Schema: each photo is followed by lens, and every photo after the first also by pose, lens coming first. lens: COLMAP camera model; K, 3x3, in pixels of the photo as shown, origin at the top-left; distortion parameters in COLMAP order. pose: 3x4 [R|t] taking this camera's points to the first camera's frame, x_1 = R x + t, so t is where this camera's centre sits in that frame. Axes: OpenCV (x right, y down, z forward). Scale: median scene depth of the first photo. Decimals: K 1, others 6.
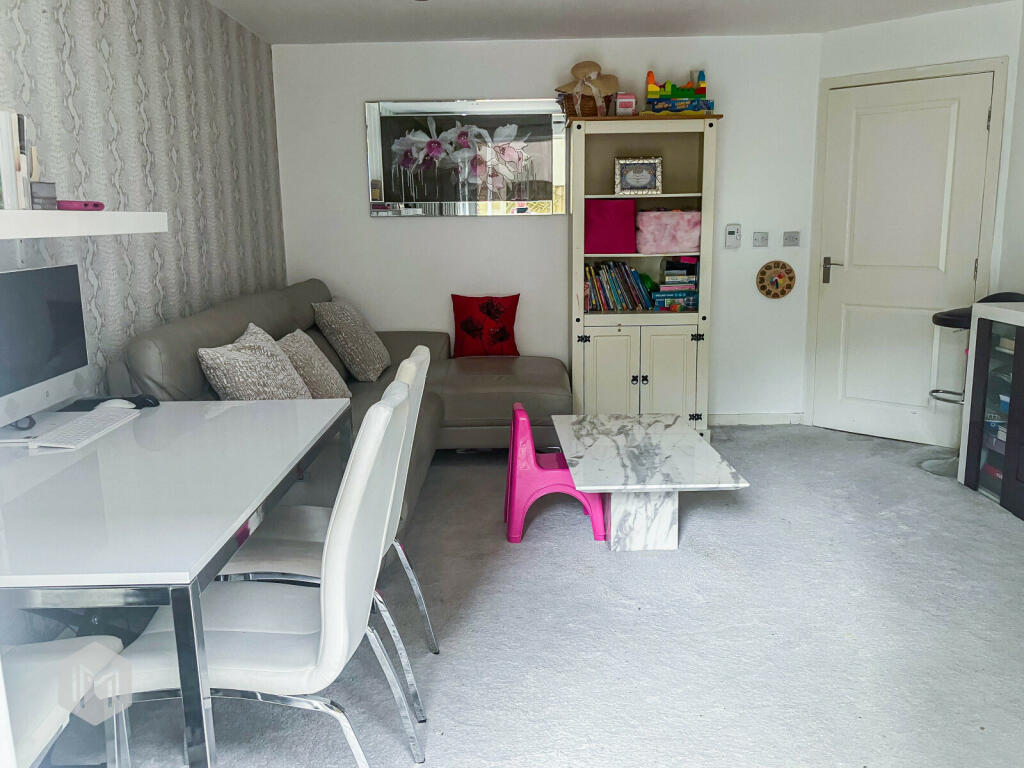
lens RADIAL K [[896.9, 0, 512.0], [0, 896.9, 384.0], [0, 0, 1]] dist [0.054961, -0.077892]
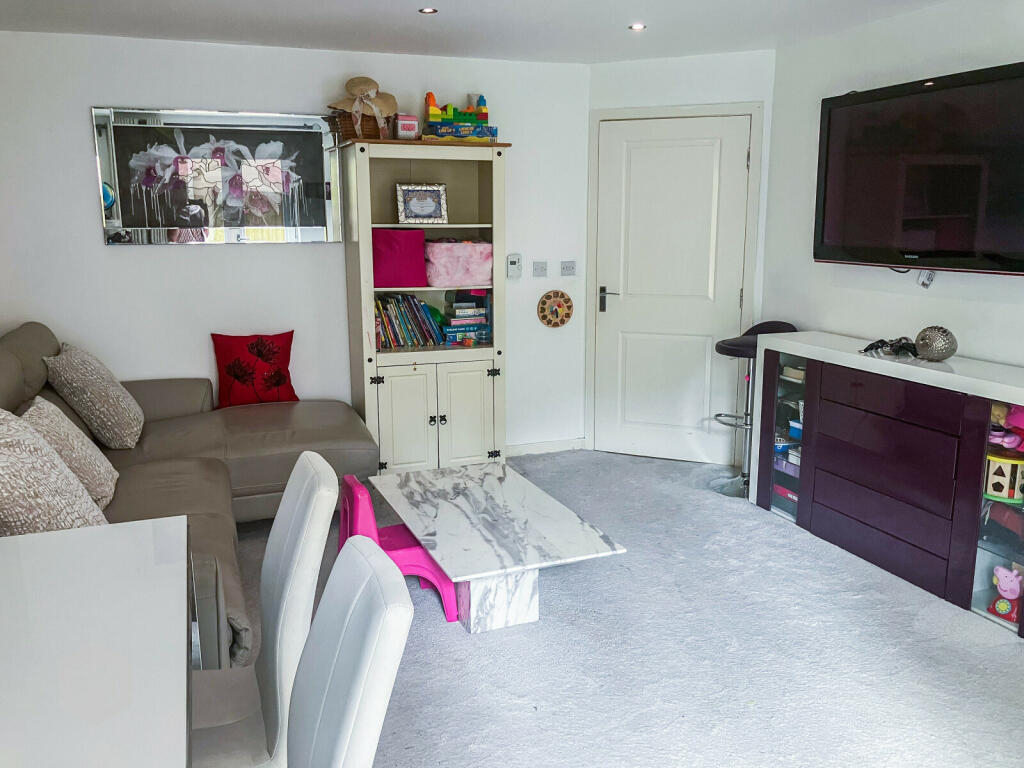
lens RADIAL K [[856.8, 0, 512.0], [0, 856.8, 384.0], [0, 0, 1]] dist [0.116635, -0.327862]
pose [[0.935332, -0.056388, 0.349247, -0.098226], [0.054524, 0.998397, 0.015174, -0.052494], [-0.349543, 0.004850, 0.936908, 0.127909]]
